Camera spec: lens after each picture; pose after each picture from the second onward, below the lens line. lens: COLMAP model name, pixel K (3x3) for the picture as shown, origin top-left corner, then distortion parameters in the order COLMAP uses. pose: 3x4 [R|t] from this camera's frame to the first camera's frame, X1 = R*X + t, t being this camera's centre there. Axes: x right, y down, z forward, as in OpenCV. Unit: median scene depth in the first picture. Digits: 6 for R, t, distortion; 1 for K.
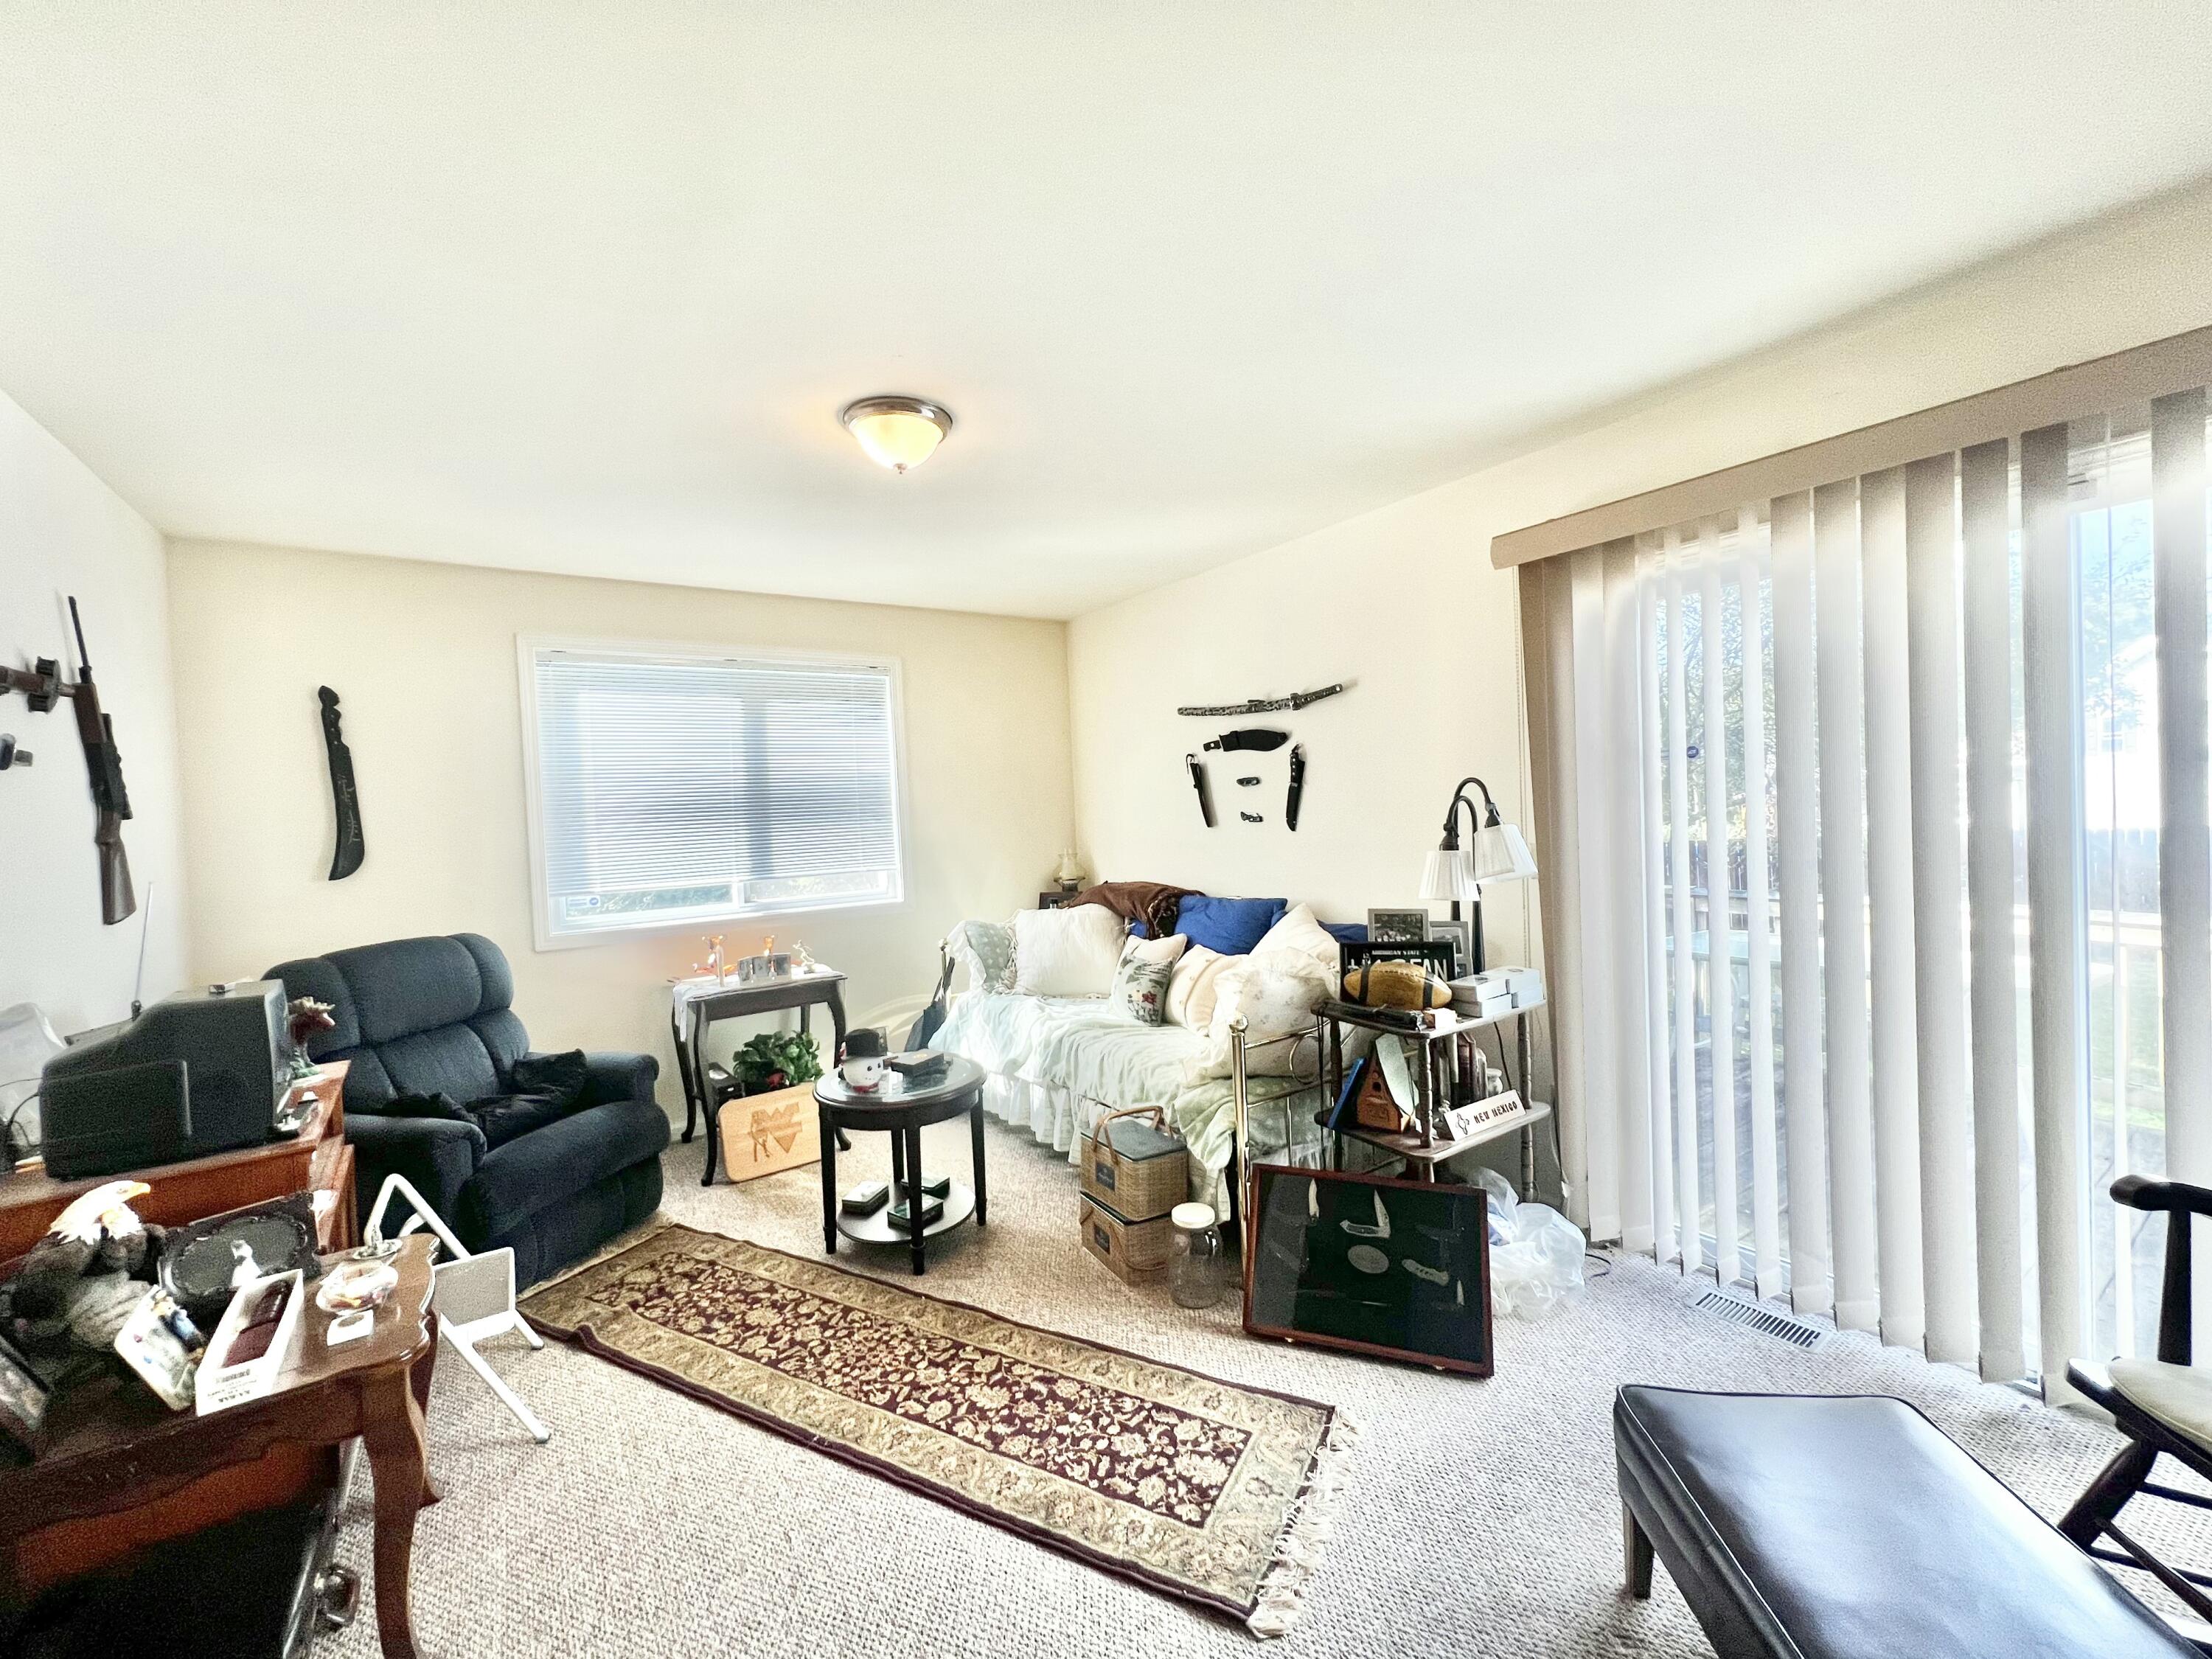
lens RADIAL K [[887.2, 0, 1105.1], [0, 887.2, 826.4], [0, 0, 1]] dist [-0.001389, 0.000147]
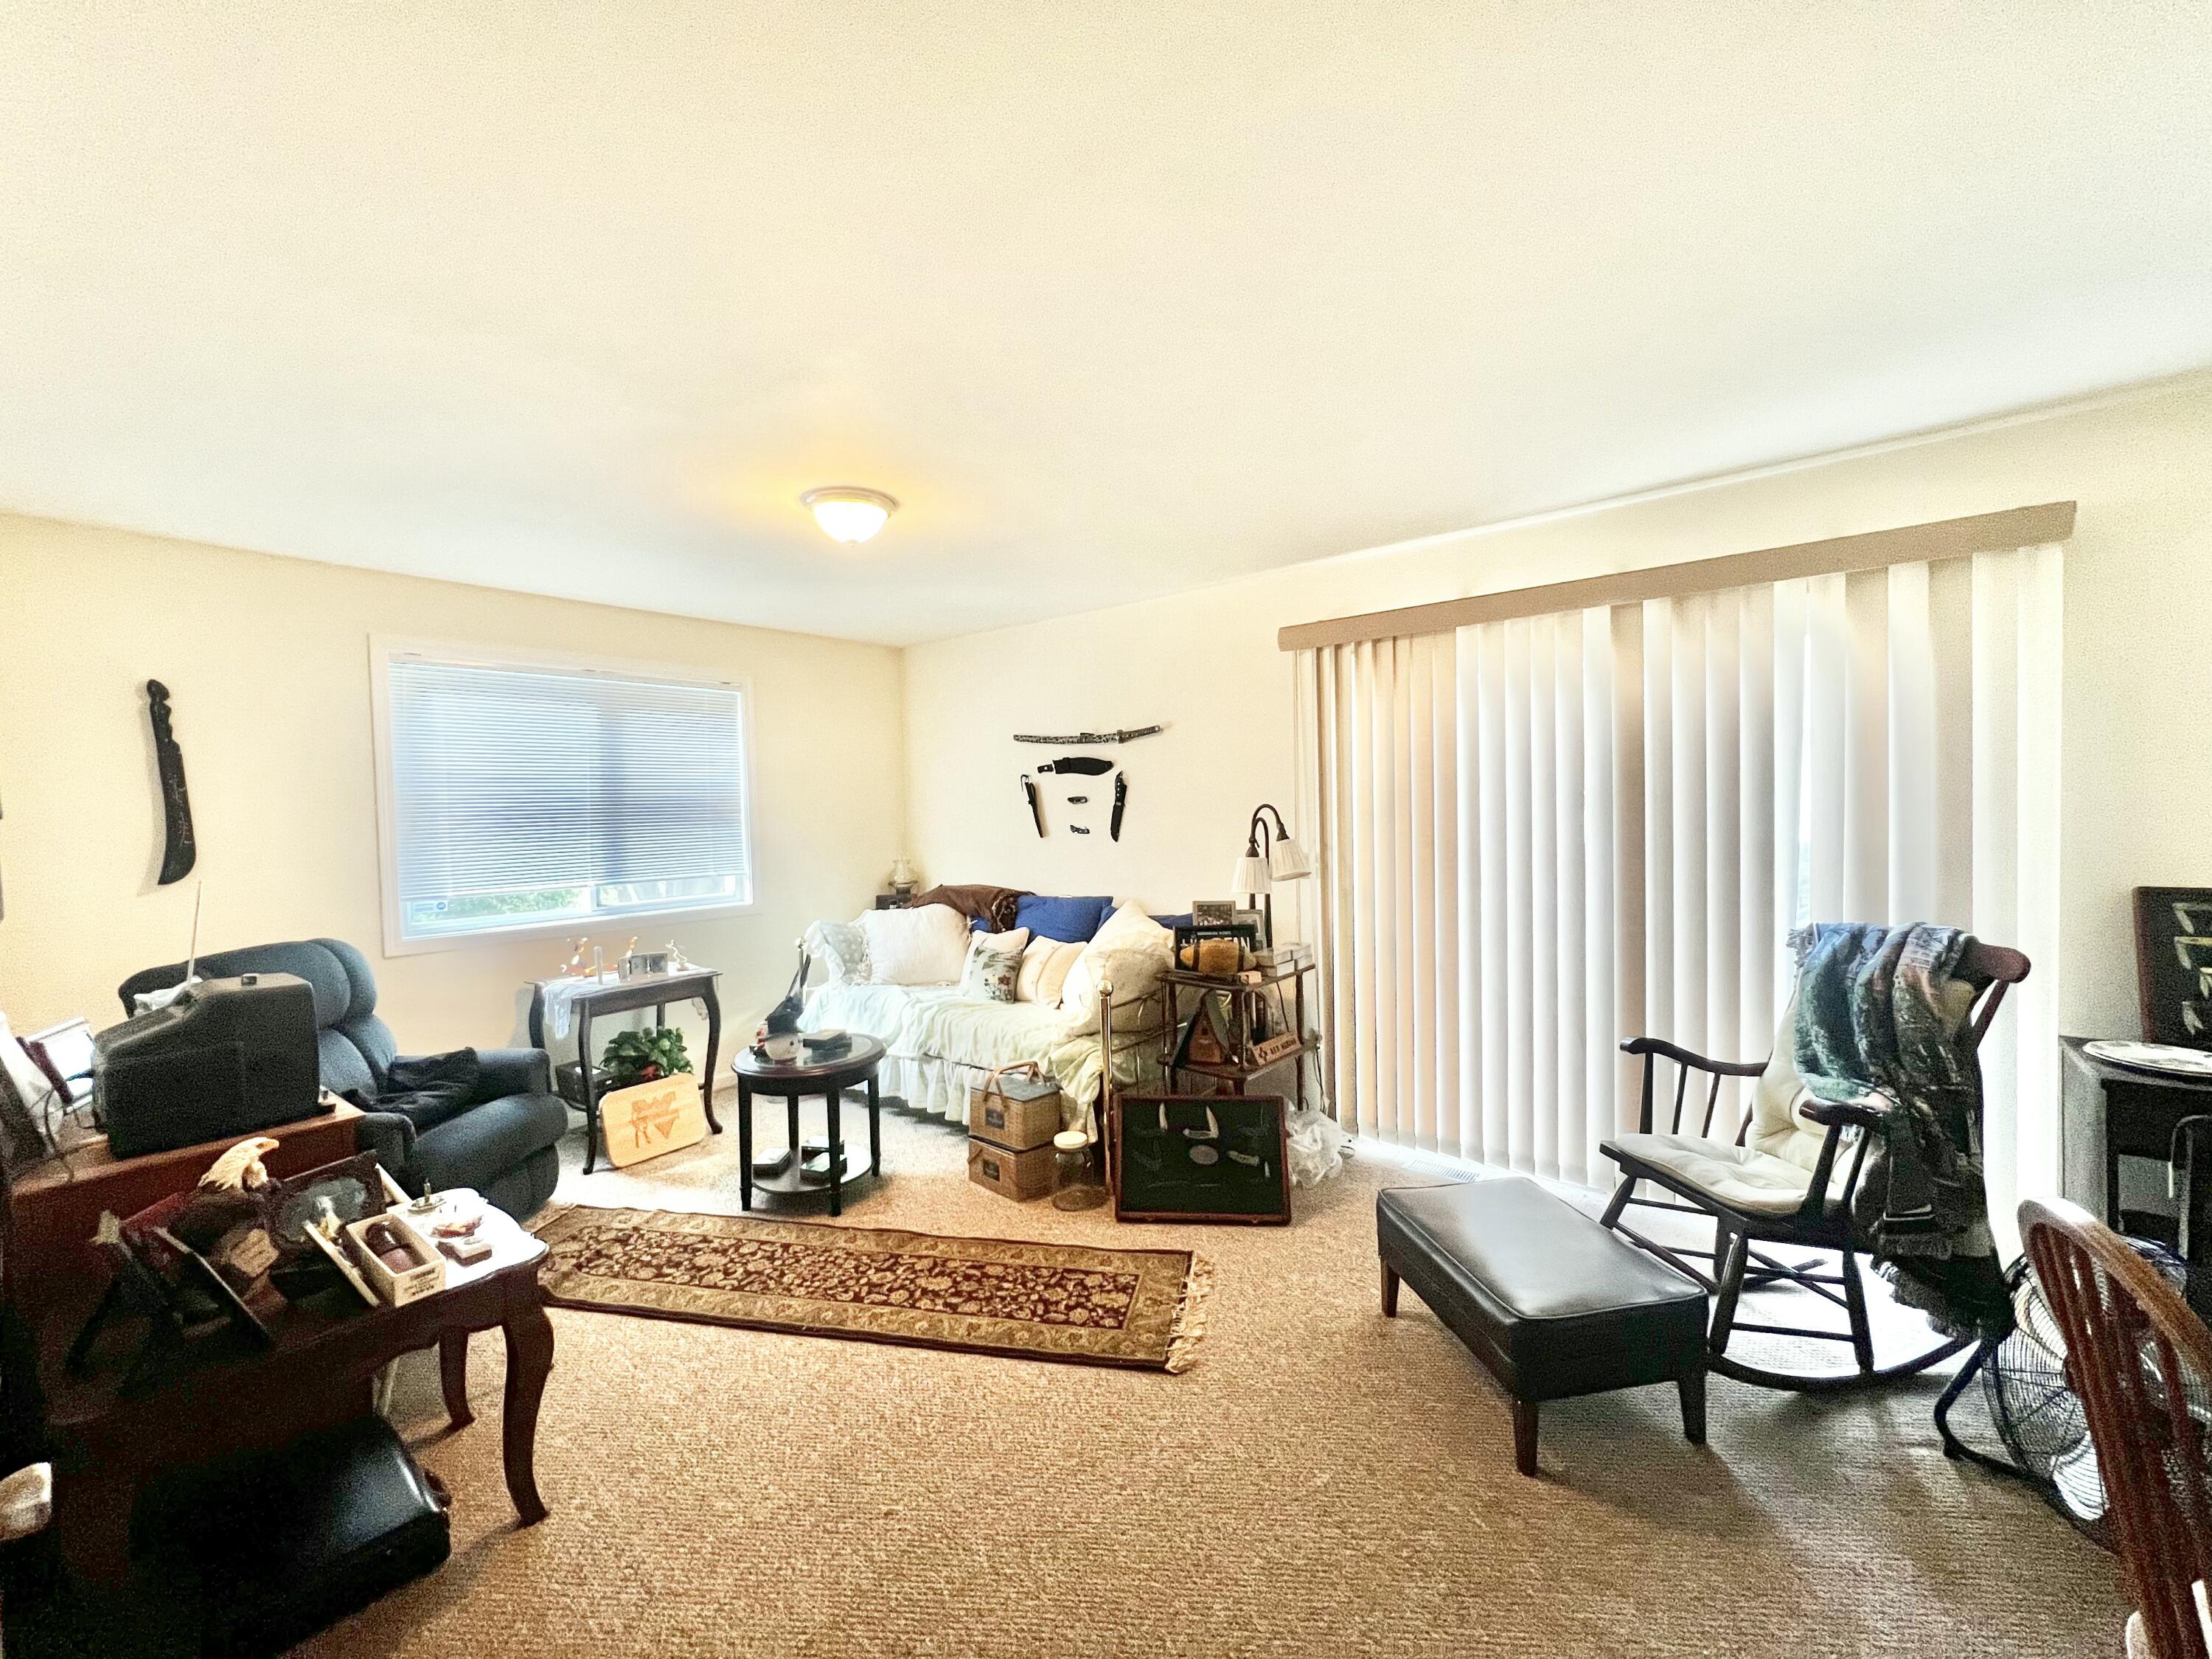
lens RADIAL K [[887.2, 0, 1105.1], [0, 887.2, 826.4], [0, 0, 1]] dist [-0.001389, 0.000147]
pose [[0.957470, 0.013813, 0.288202, -0.210638], [-0.010993, 0.999875, -0.011402, -0.002177], [-0.288323, 0.007749, 0.957502, -0.229677]]
